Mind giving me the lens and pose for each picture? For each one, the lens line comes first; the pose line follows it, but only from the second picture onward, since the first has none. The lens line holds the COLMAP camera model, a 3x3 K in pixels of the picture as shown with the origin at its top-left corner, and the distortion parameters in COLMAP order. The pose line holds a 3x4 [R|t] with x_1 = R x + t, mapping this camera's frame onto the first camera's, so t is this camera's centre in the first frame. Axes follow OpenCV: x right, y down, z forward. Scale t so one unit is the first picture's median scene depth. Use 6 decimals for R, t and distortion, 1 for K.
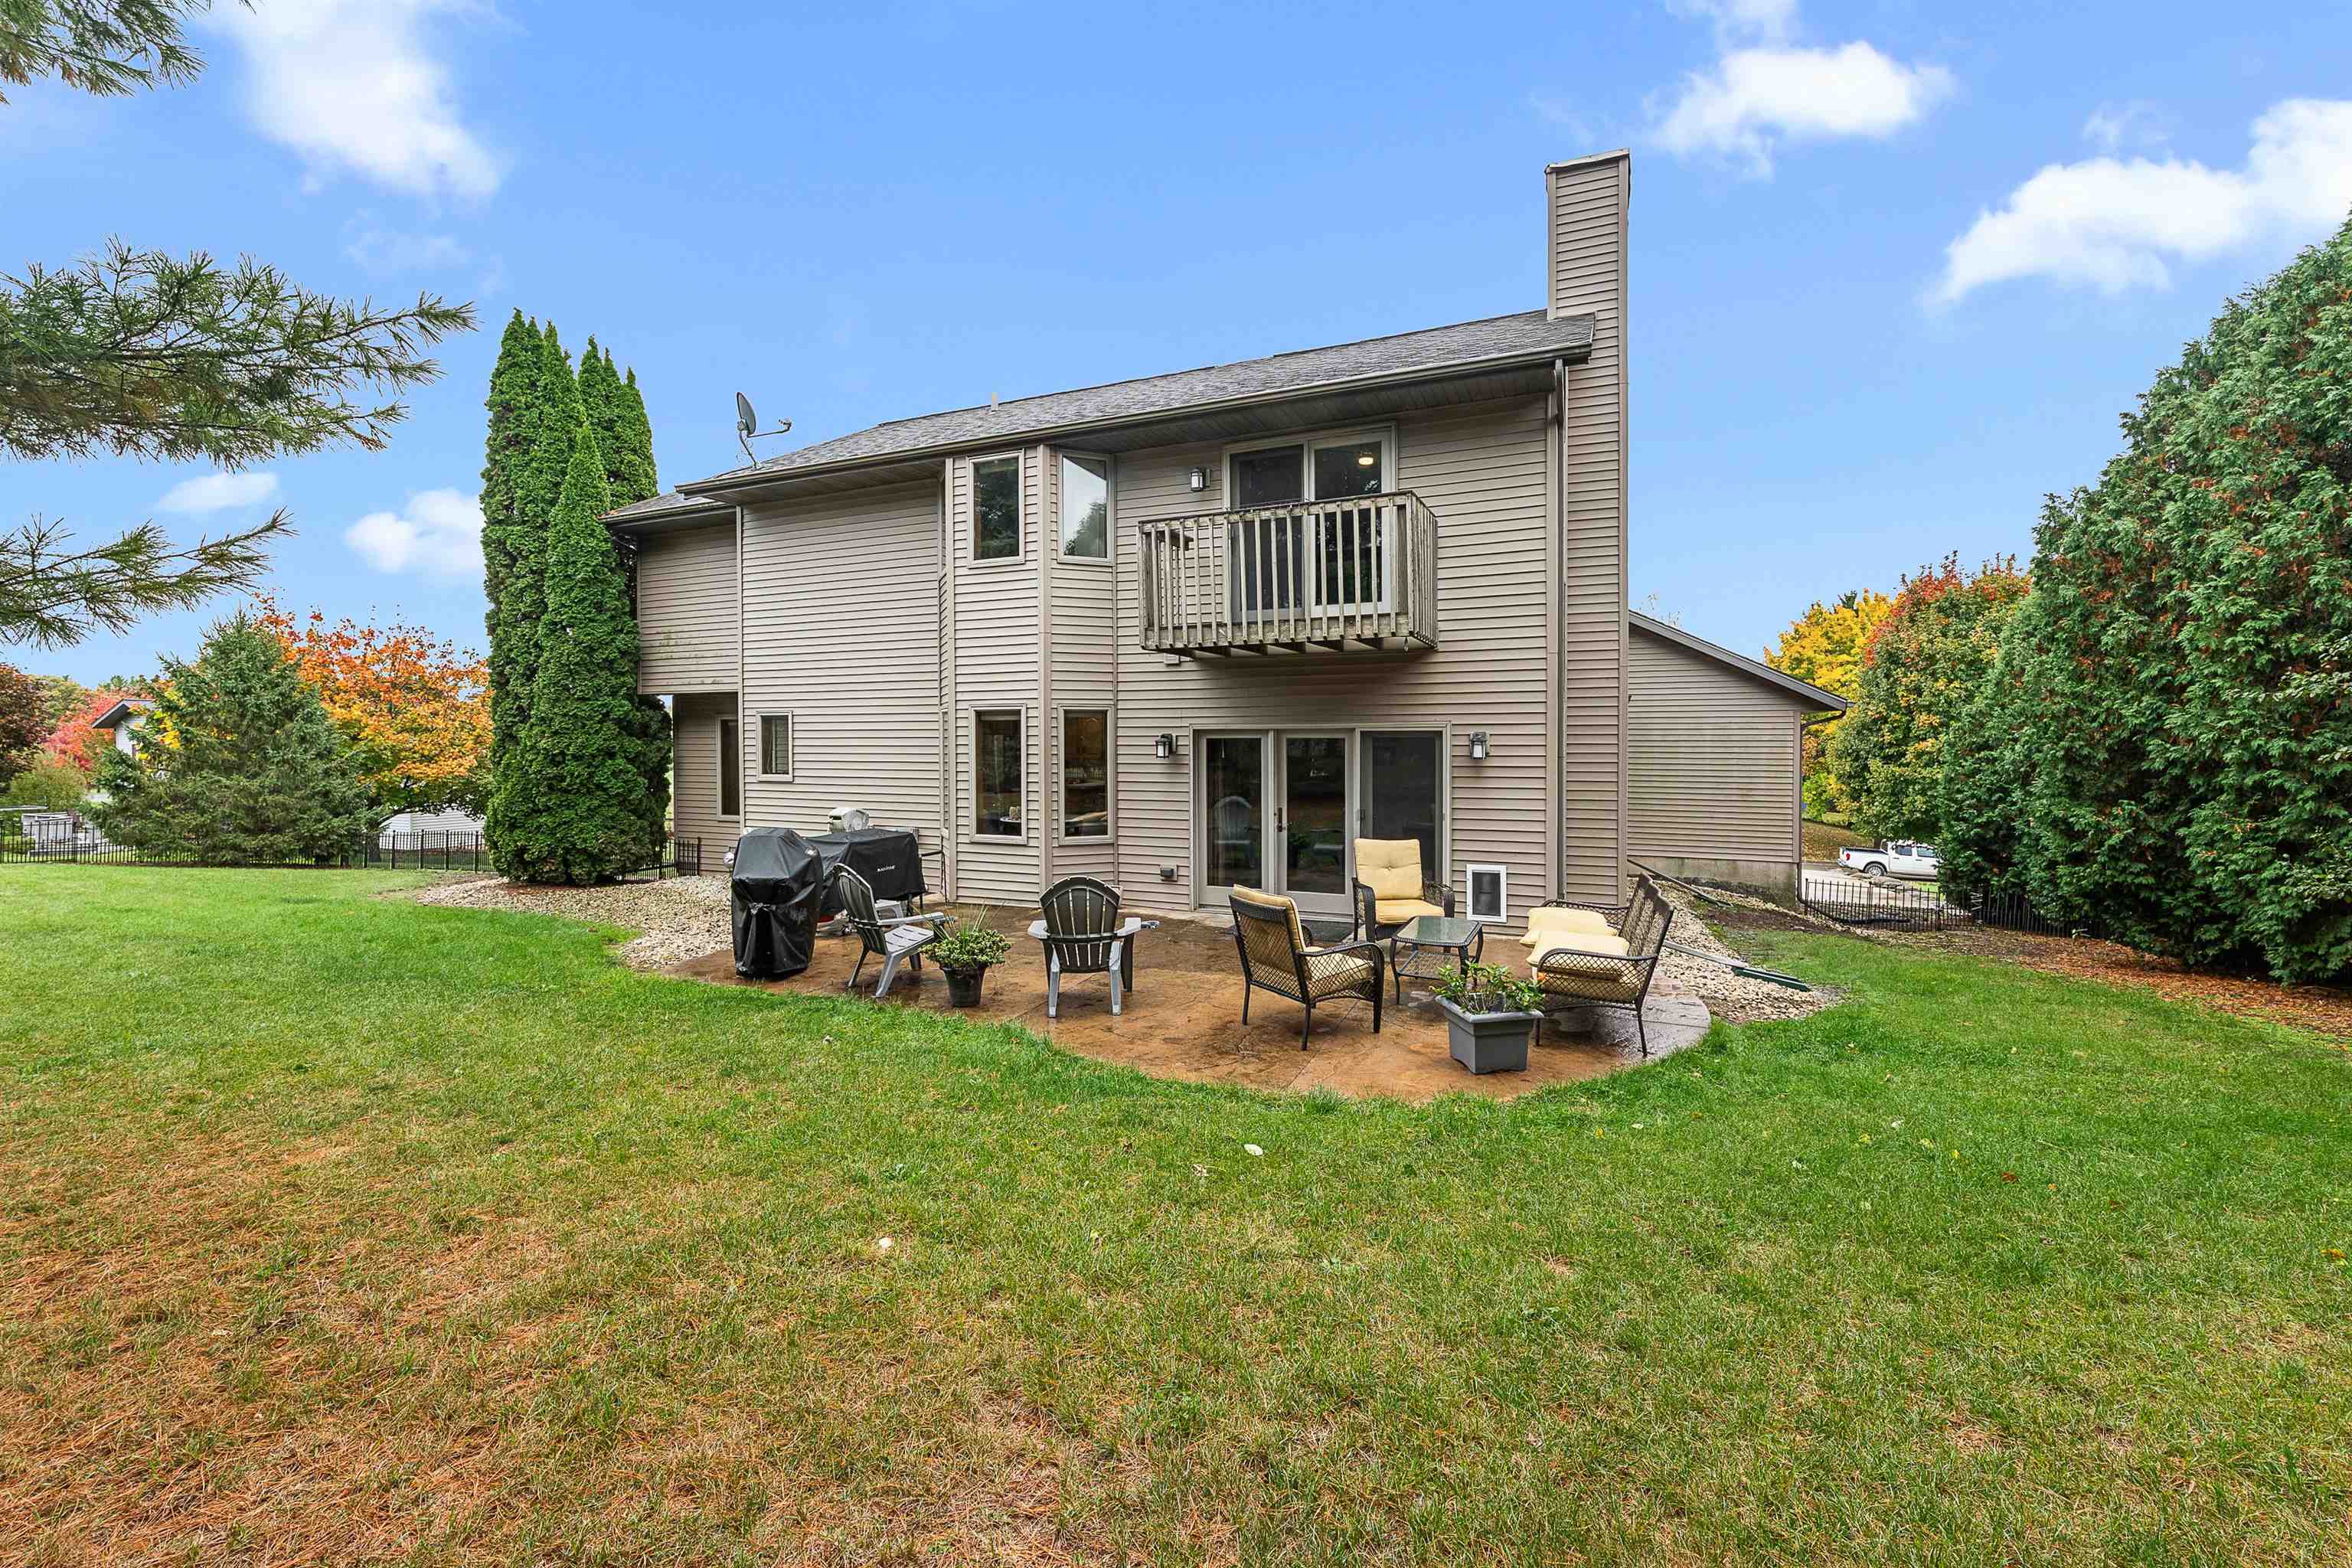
lens RADIAL K [[973.6, 0, 1175.9], [0, 973.6, 750.7], [0, 0, 1]] dist [-0.016905, -0.000024]
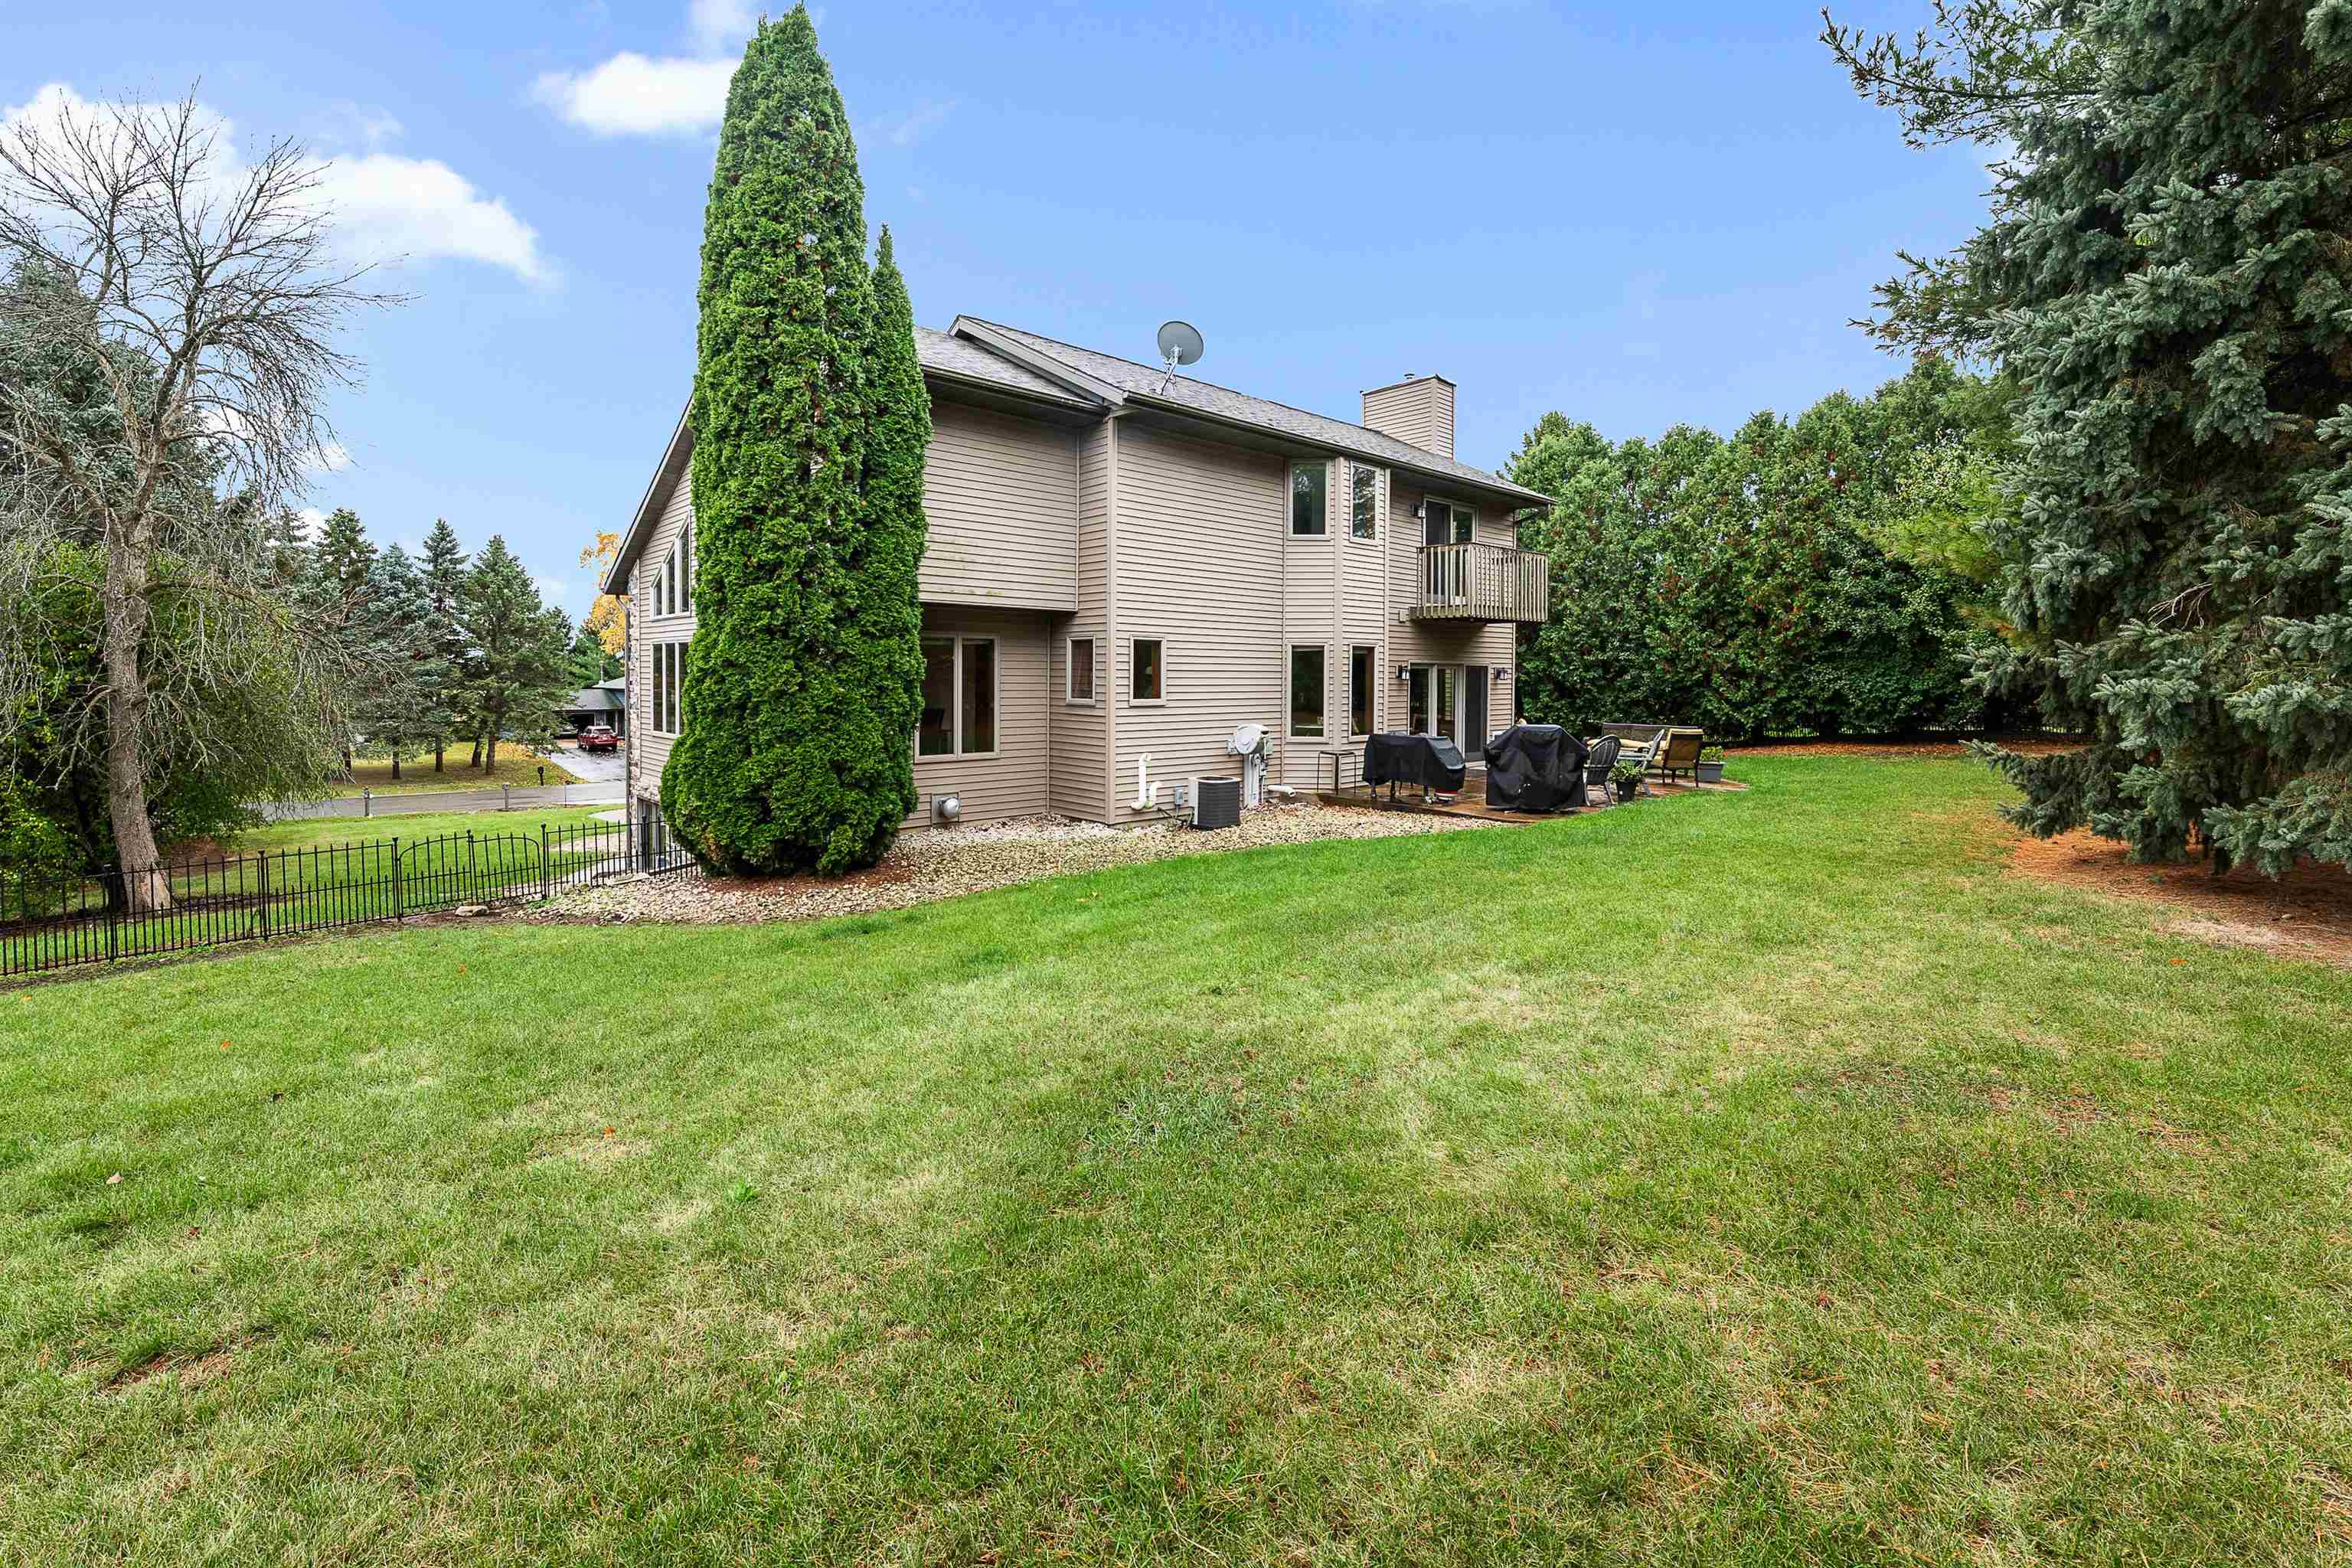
lens RADIAL K [[973.6, 0, 1175.9], [0, 973.6, 750.7], [0, 0, 1]] dist [-0.016905, -0.000024]
pose [[0.398103, -0.063800, 0.915119, -1.522557], [-0.001767, 0.997523, 0.070313, 0.008884], [-0.917339, -0.029609, 0.397004, 0.635272]]
